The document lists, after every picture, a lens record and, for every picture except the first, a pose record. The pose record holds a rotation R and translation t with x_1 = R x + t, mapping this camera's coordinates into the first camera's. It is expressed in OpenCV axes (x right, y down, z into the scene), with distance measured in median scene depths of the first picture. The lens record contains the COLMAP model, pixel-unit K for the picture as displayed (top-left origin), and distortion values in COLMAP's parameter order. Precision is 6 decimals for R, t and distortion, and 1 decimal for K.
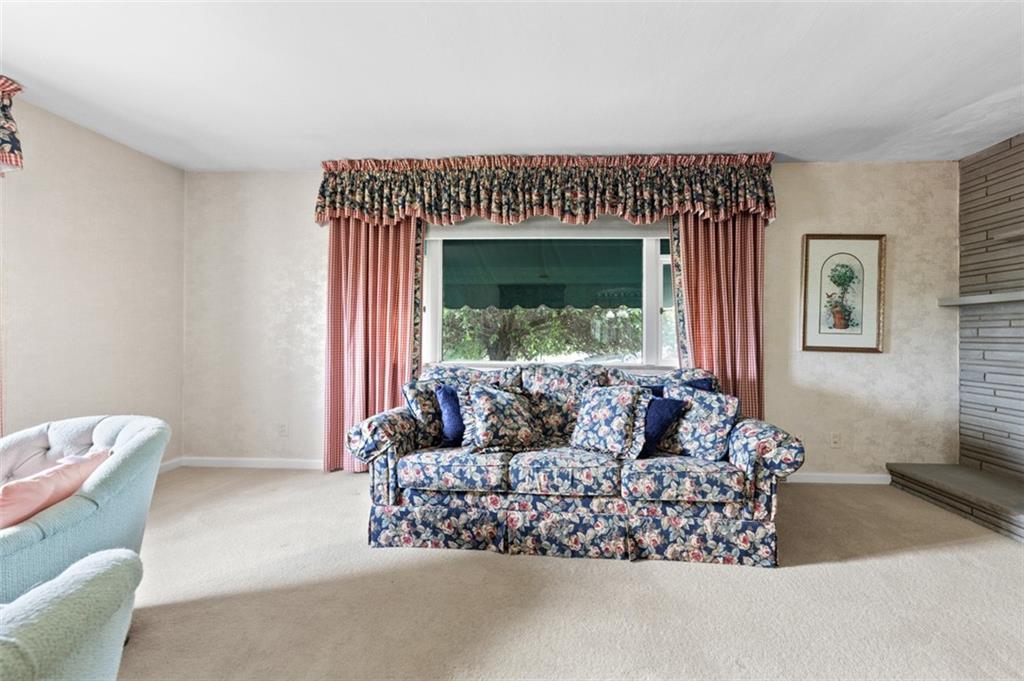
lens RADIAL K [[382.0, 0, 514.1], [0, 382.0, 334.3], [0, 0, 1]] dist [0.012933, -0.000019]
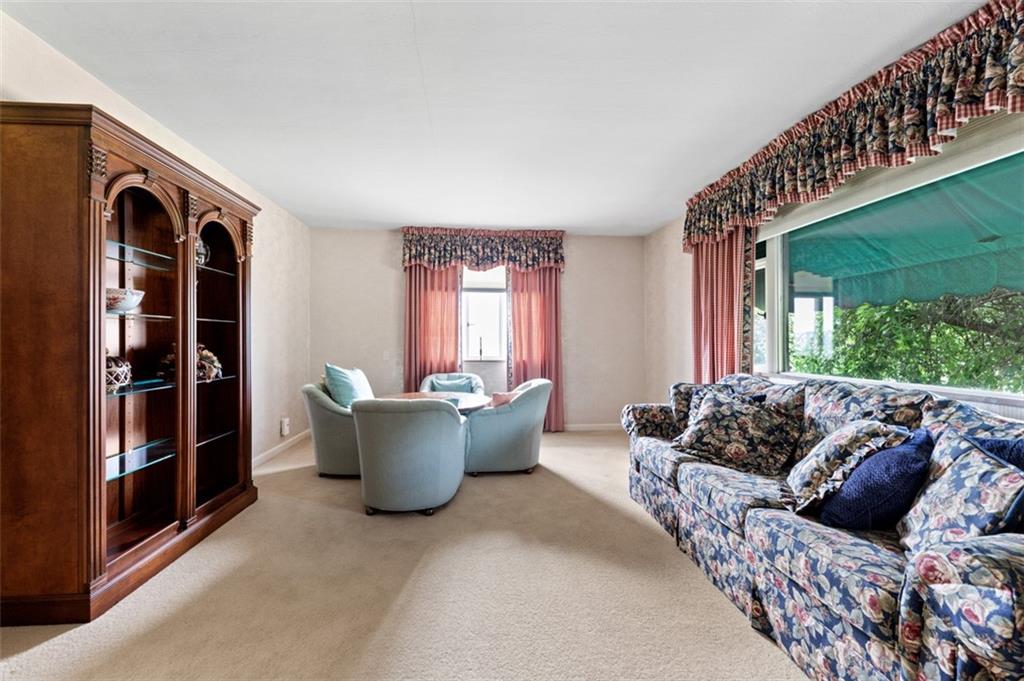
lens RADIAL K [[399.8, 0, 510.9], [0, 399.8, 343.6], [0, 0, 1]] dist [-0.000514, -0.000631]
pose [[0.151206, -0.002304, -0.988500, 0.916560], [-0.000234, 0.999997, -0.002367, 0.009563], [0.988502, 0.000589, 0.151205, 0.338940]]
